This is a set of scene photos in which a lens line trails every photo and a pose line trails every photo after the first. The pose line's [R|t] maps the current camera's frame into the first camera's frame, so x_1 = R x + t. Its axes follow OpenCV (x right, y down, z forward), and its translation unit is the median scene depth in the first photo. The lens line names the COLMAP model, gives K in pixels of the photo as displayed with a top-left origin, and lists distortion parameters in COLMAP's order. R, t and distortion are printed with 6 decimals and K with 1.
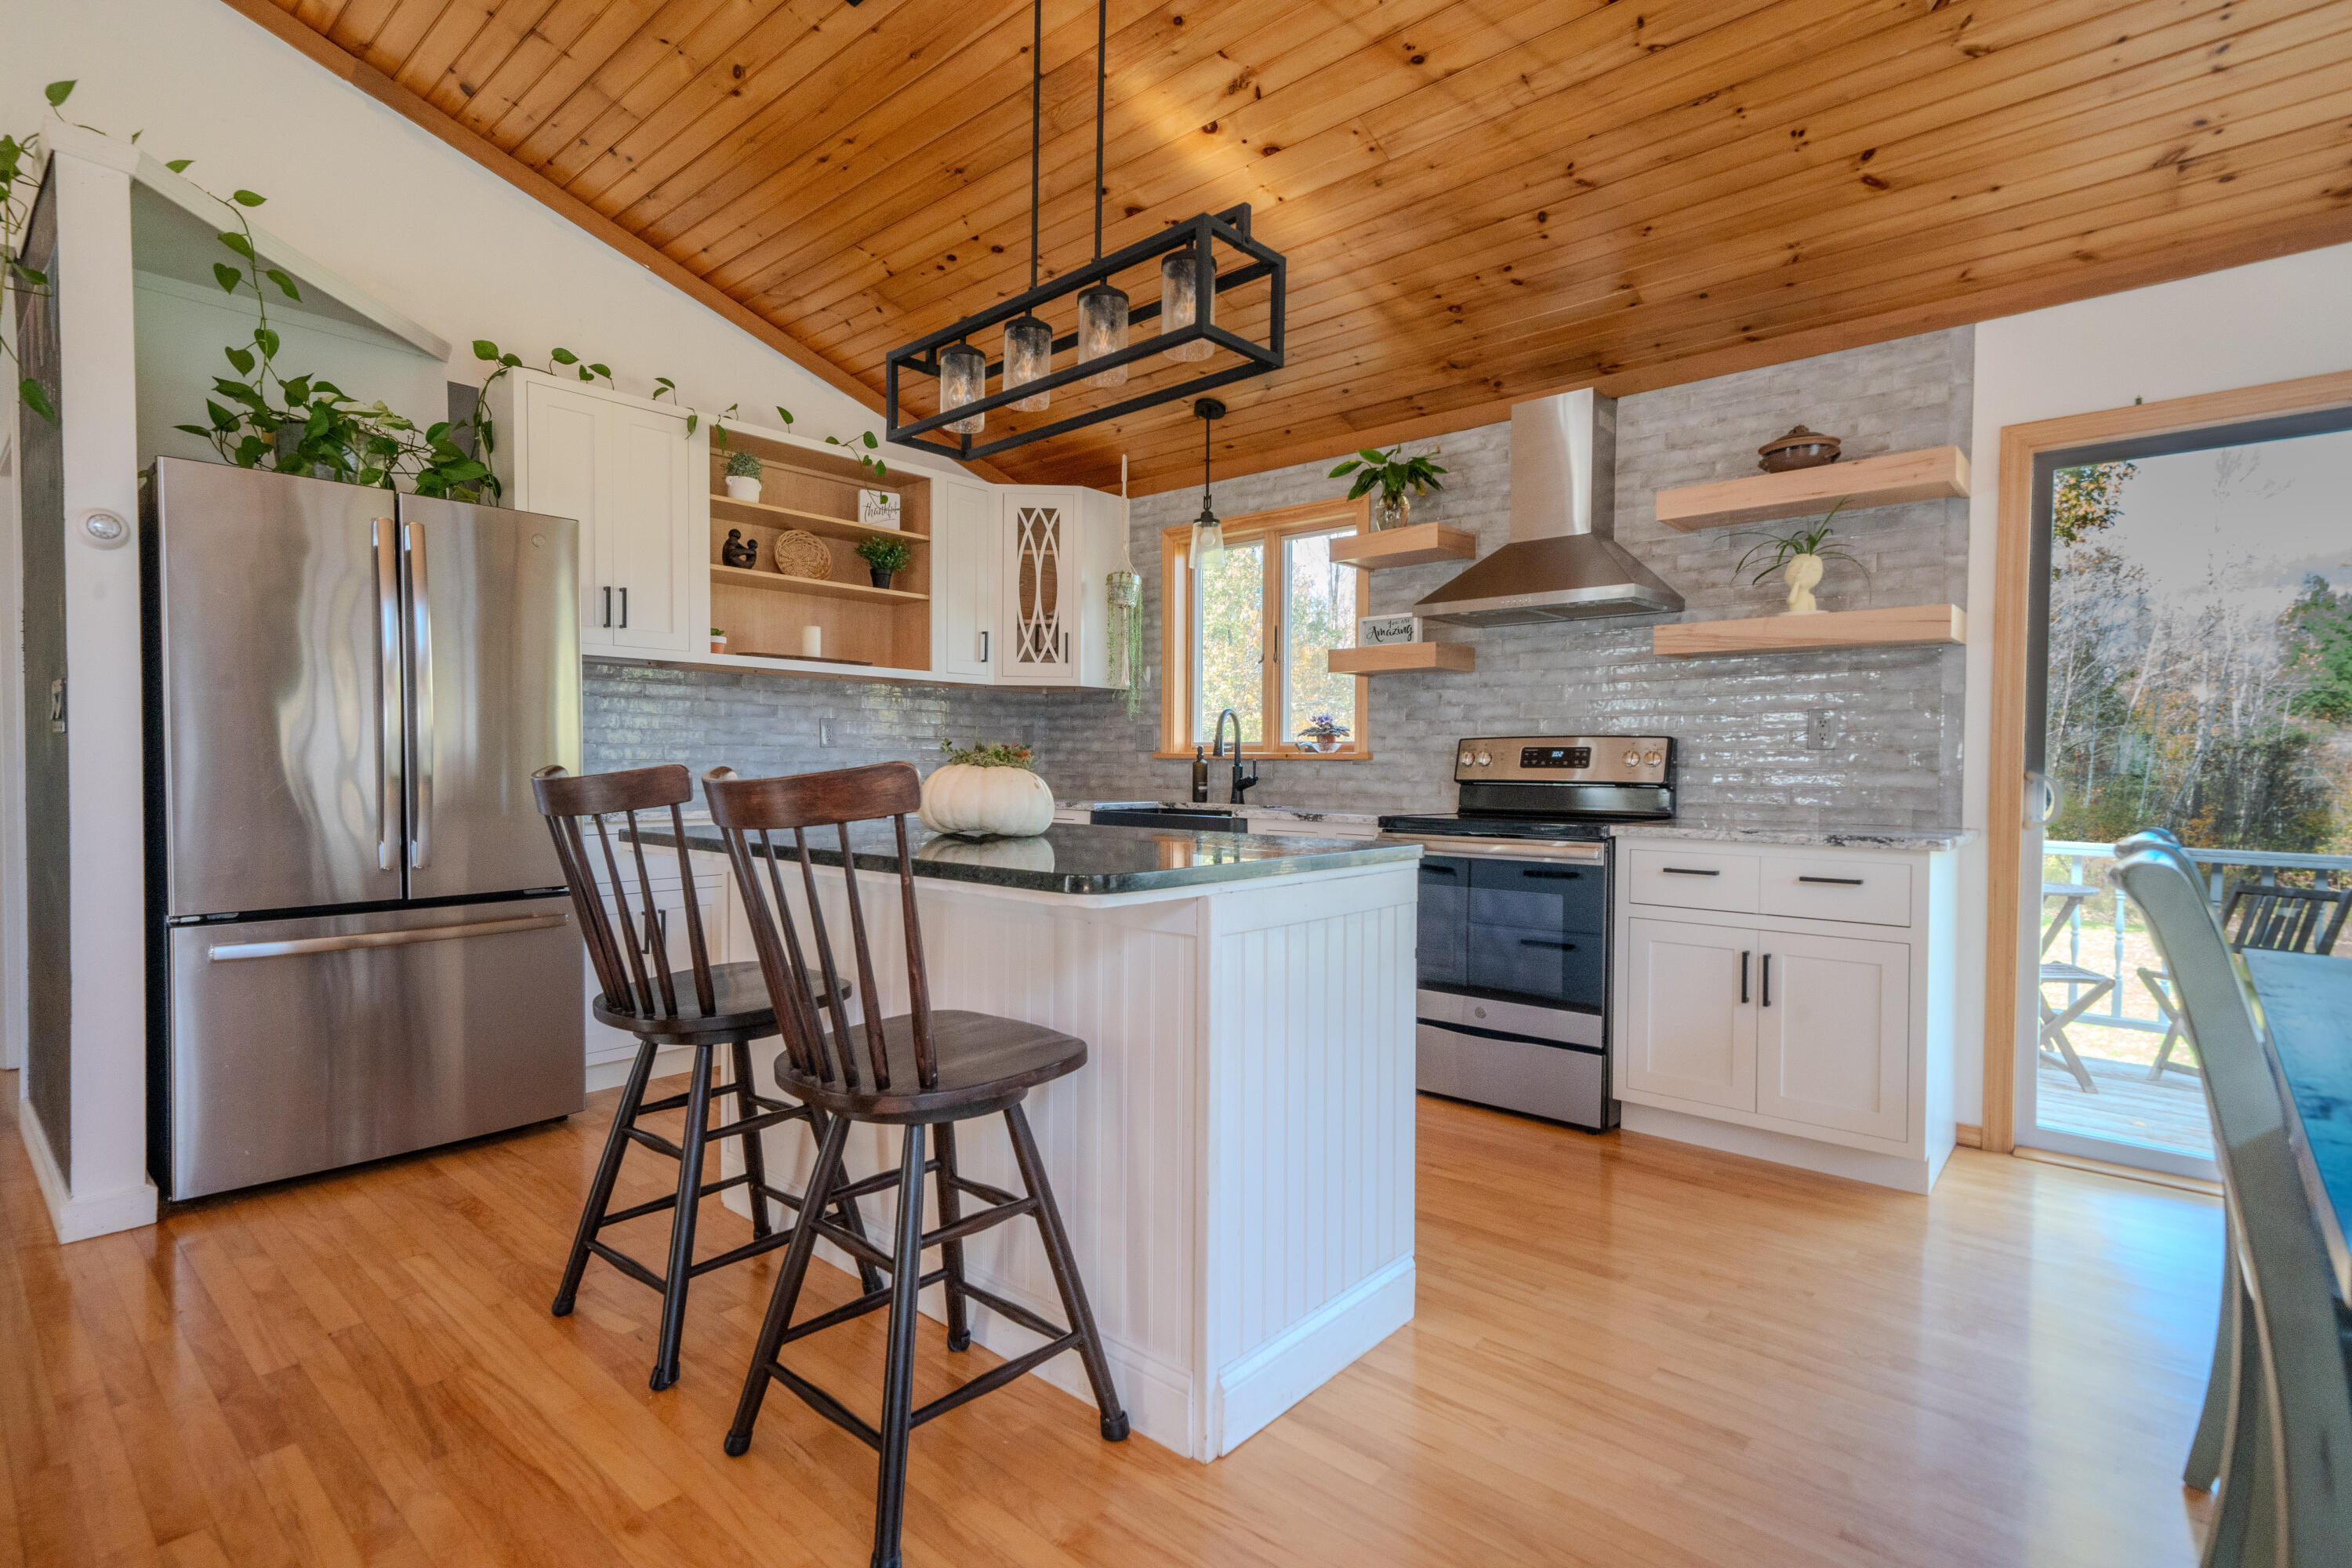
lens RADIAL K [[1119.7, 0, 1176.0], [0, 1119.7, 784.0], [0, 0, 1]] dist [0.013555, 0.000888]
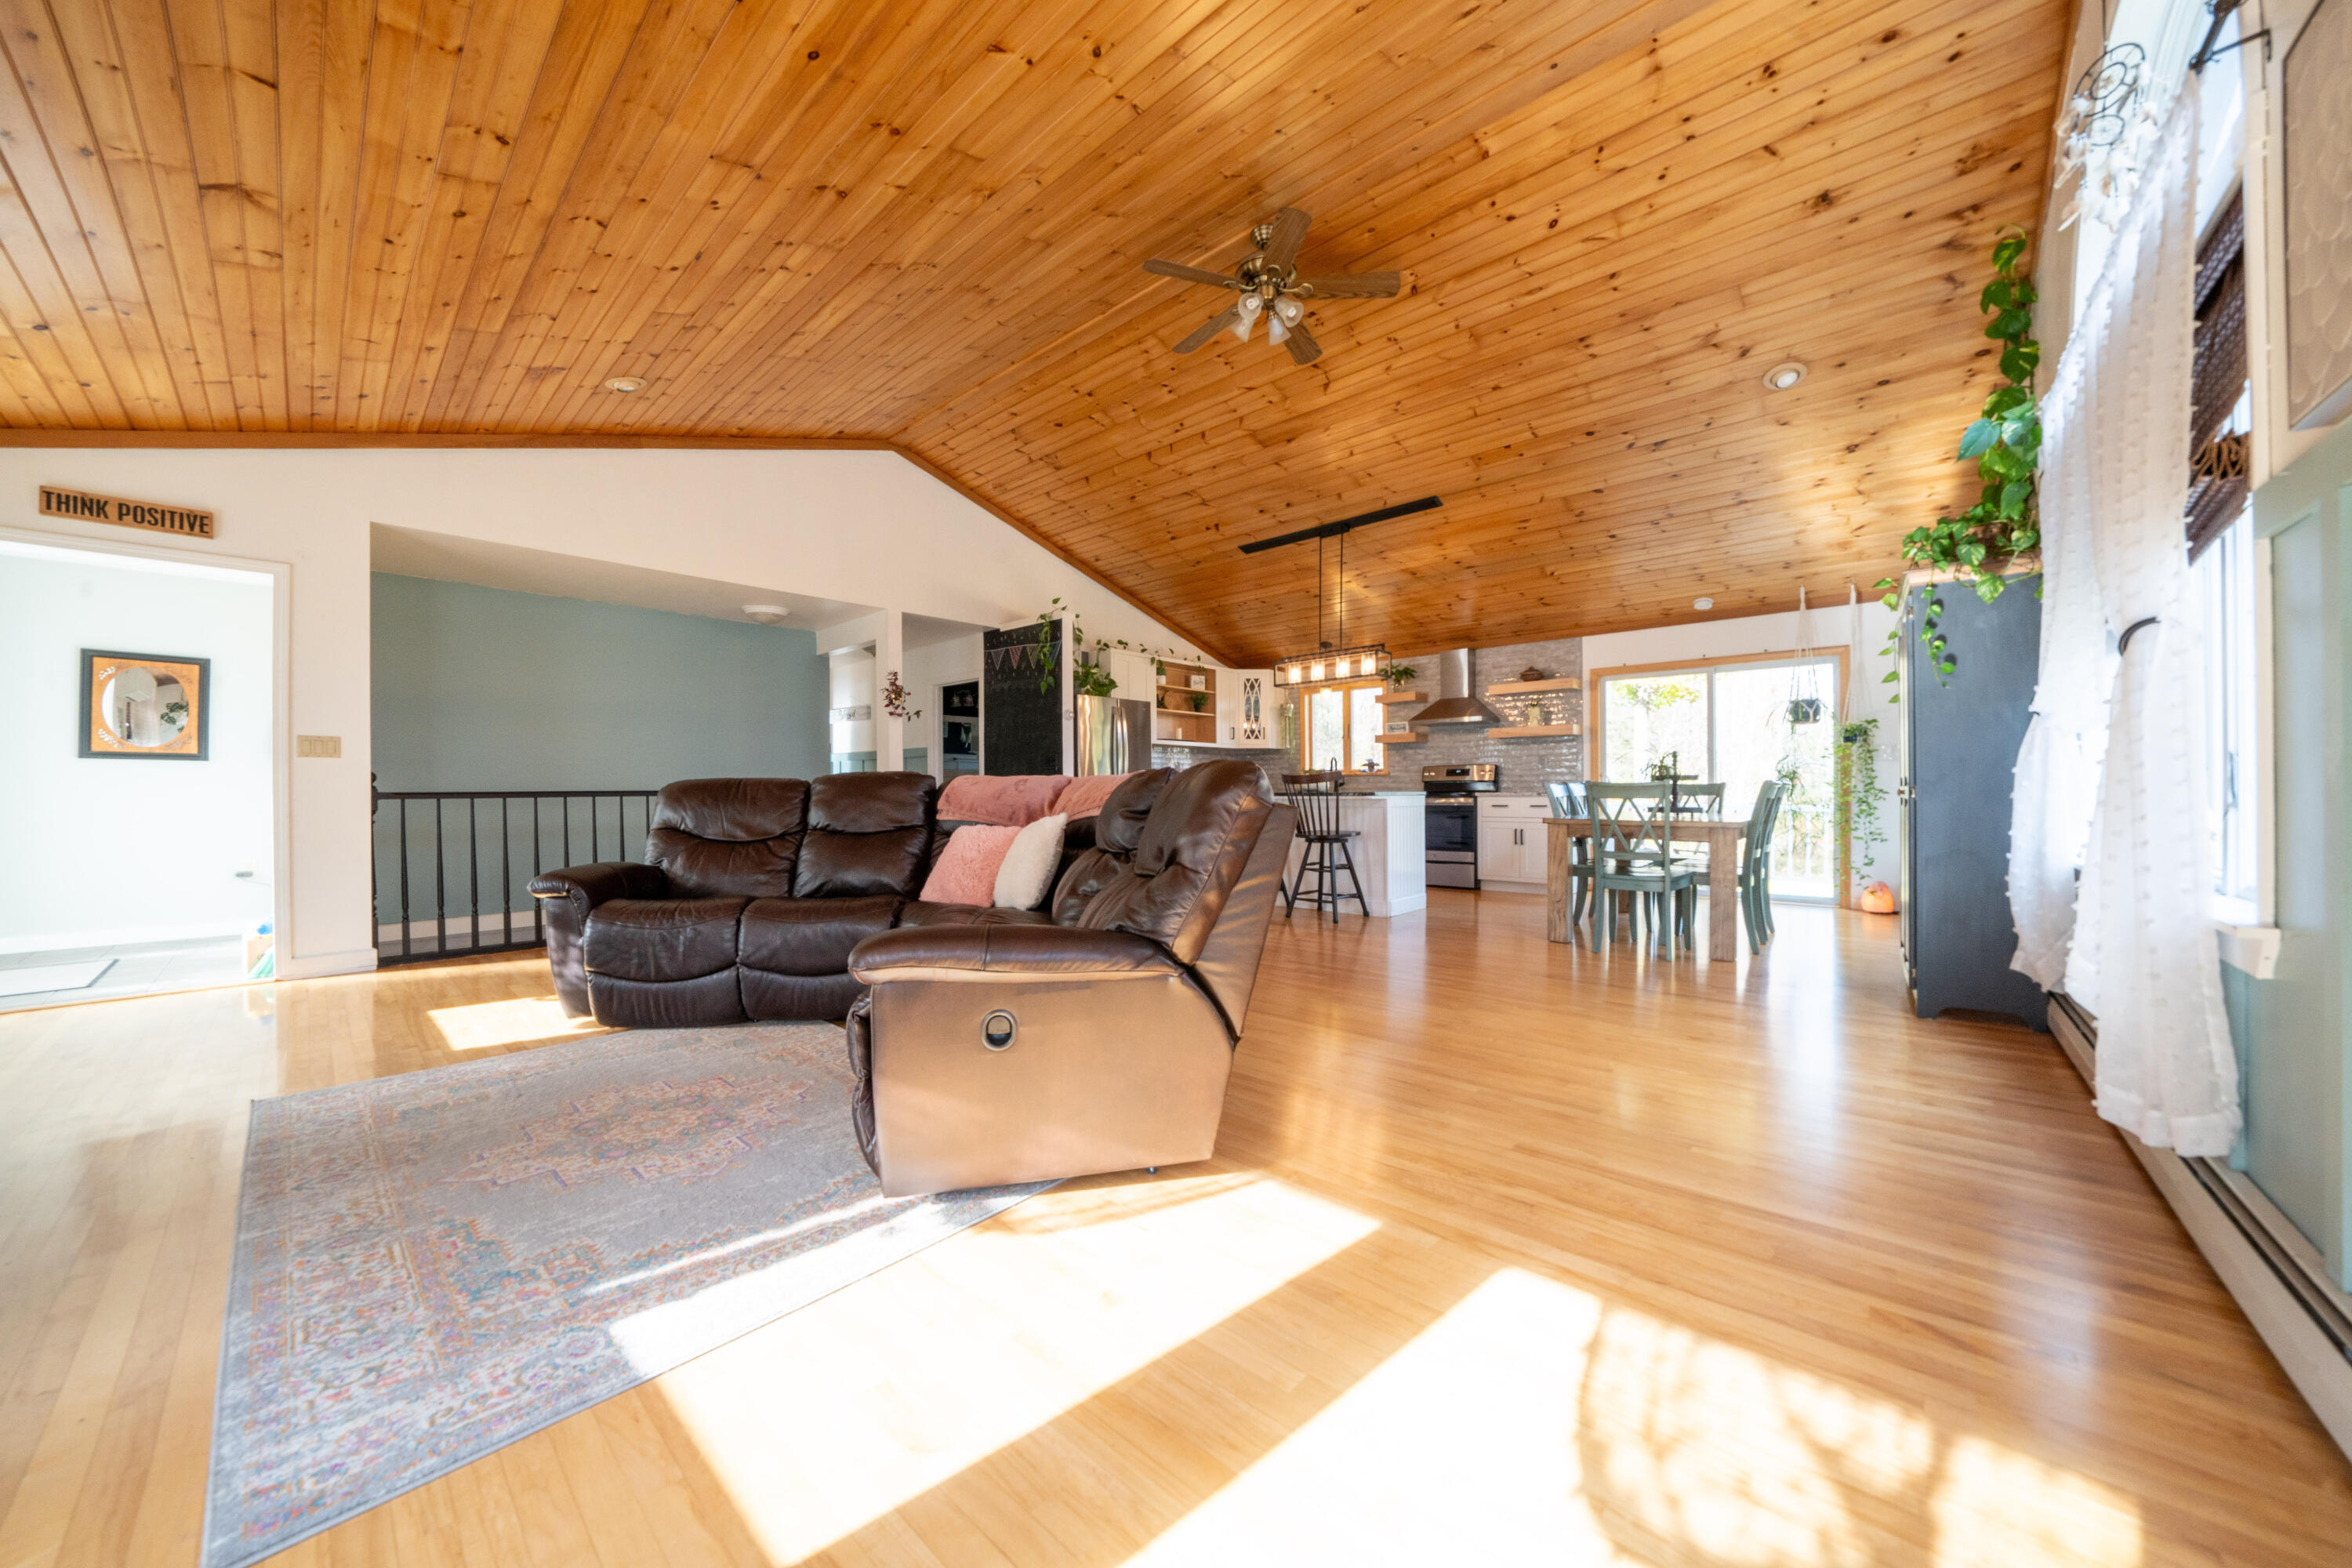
lens RADIAL K [[814.8, 0, 1181.0], [0, 814.8, 789.6], [0, 0, 1]] dist [-0.026691, 0.003417]
pose [[0.999884, -0.015048, -0.002340, -0.318113], [0.015001, 0.999708, -0.018965, 0.041707], [0.002624, 0.018927, 0.999817, -0.937349]]
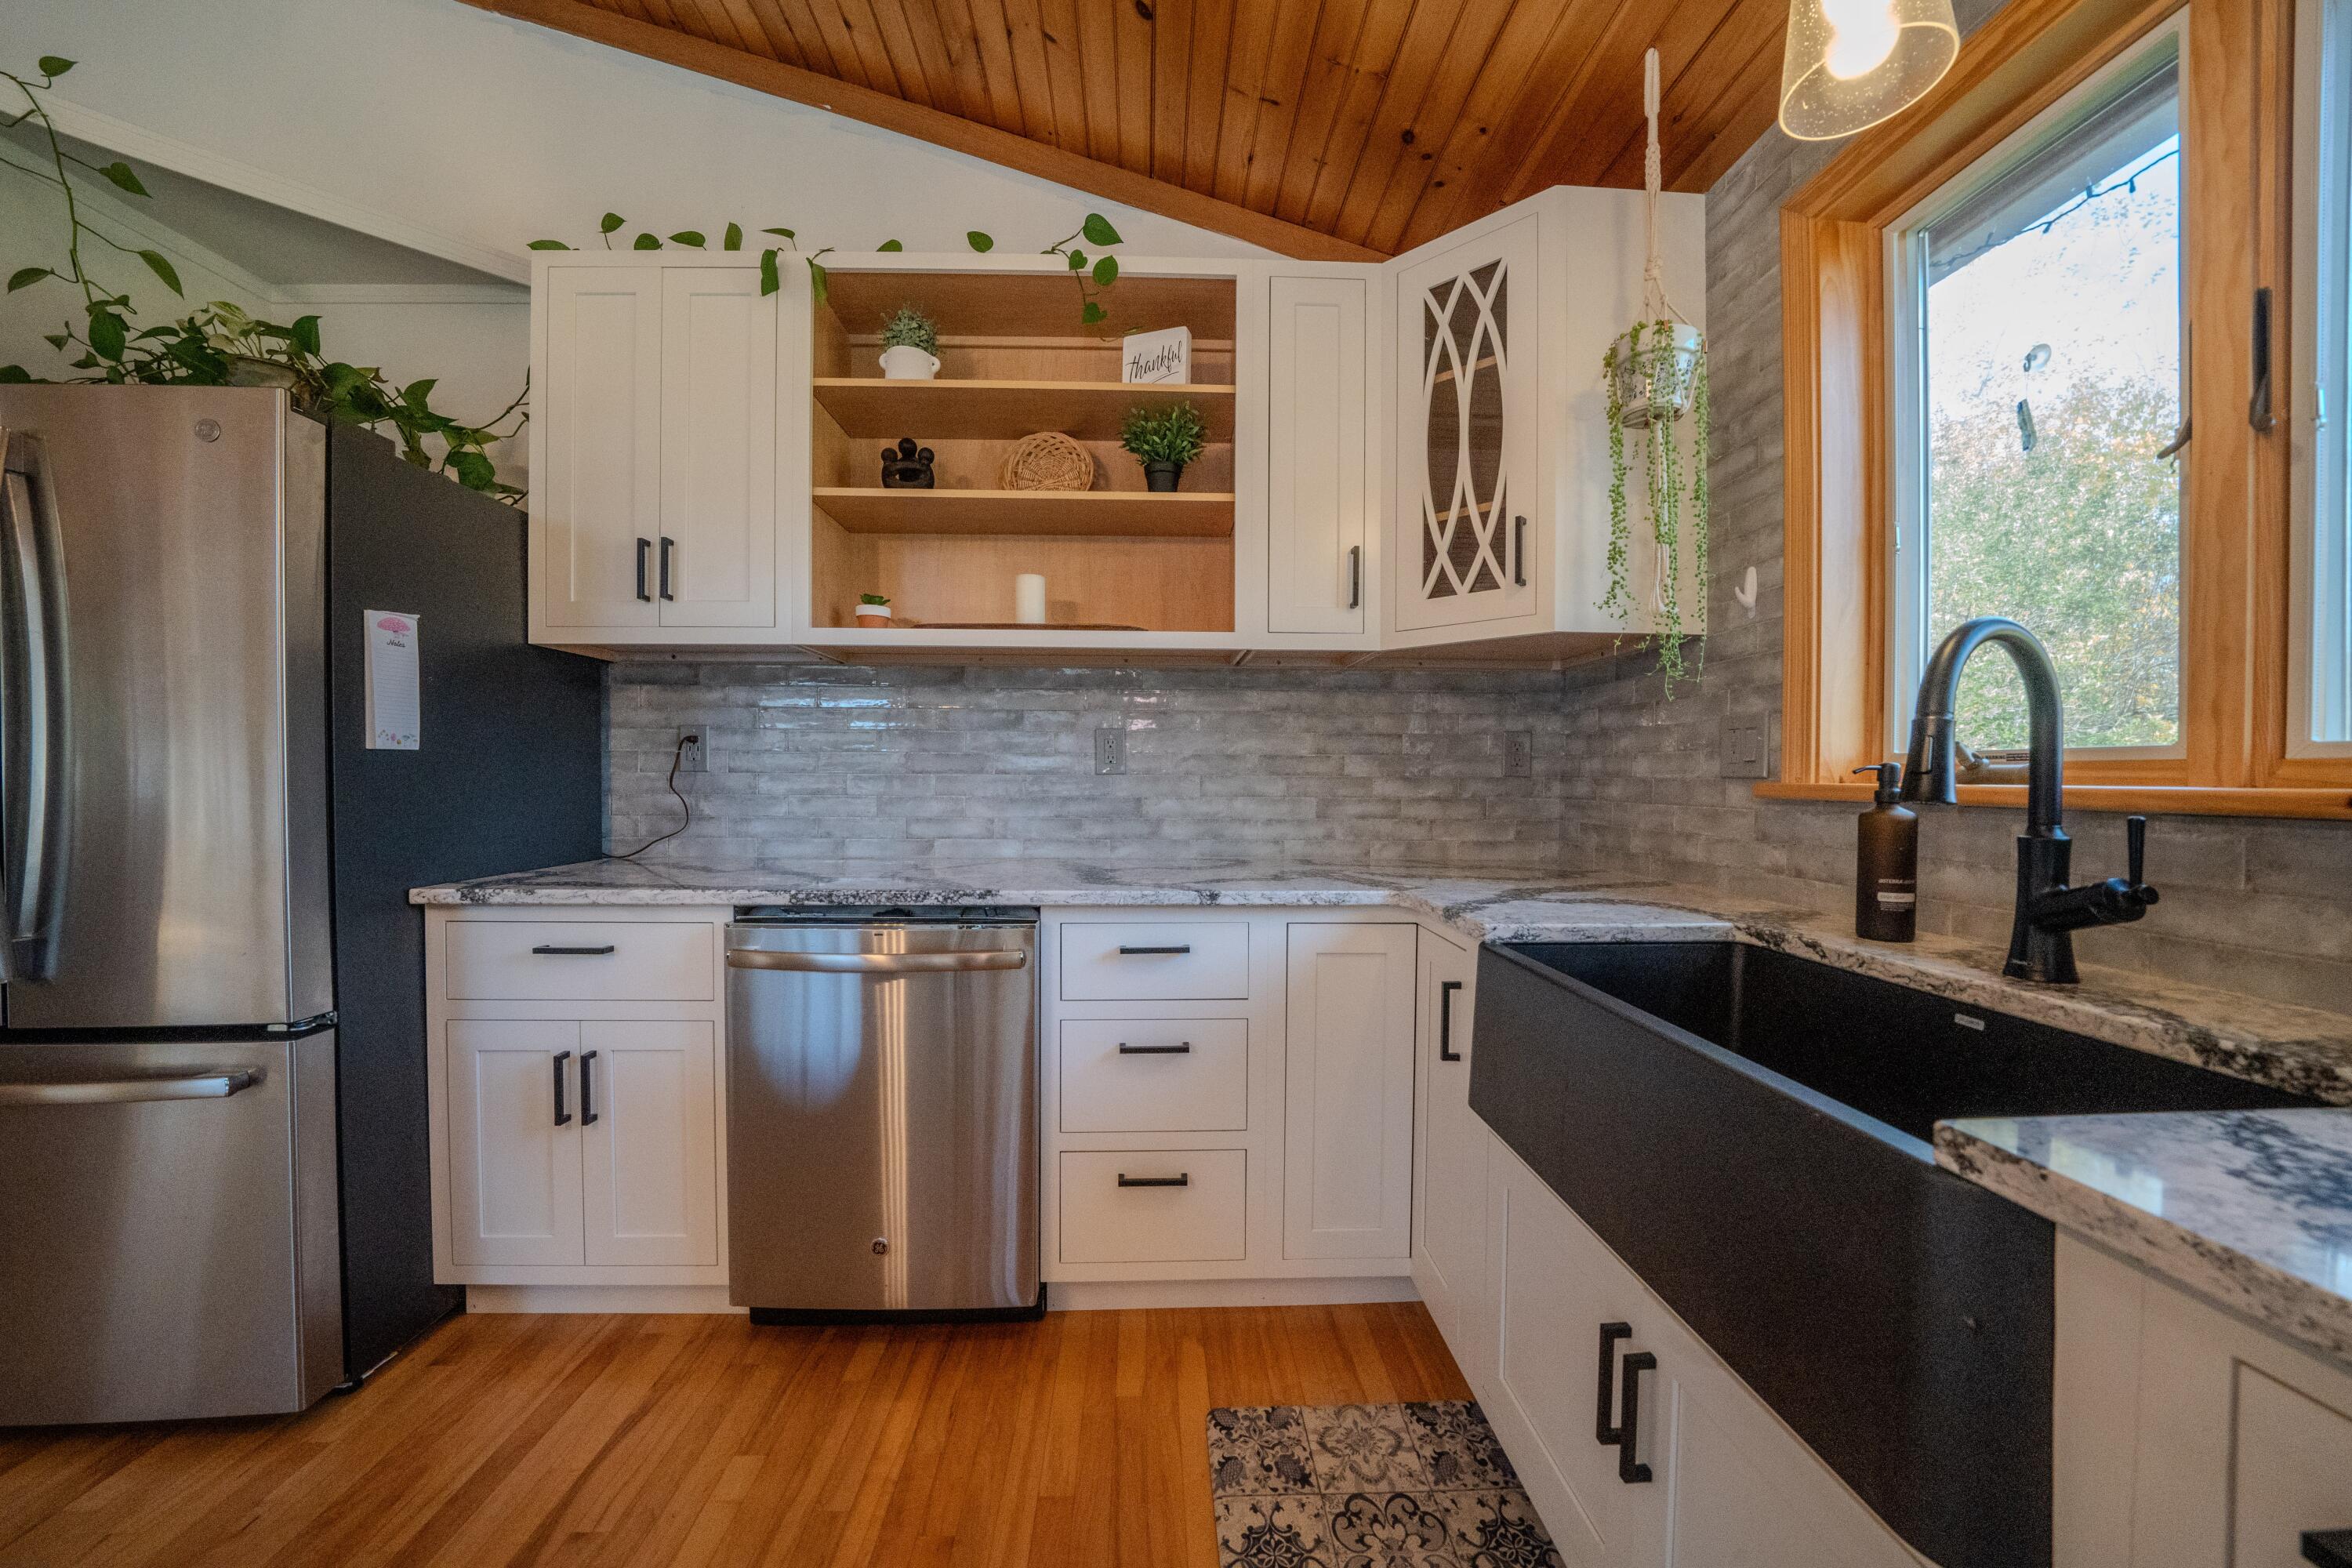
lens RADIAL K [[830.1, 0, 1170.1], [0, 830.1, 788.4], [0, 0, 1]] dist [-0.021624, 0.000166]
pose [[0.682928, 0.006869, -0.730453, 0.056232], [-0.015155, 0.999874, -0.004767, -0.024752], [0.730328, 0.014325, 0.682946, 0.754834]]
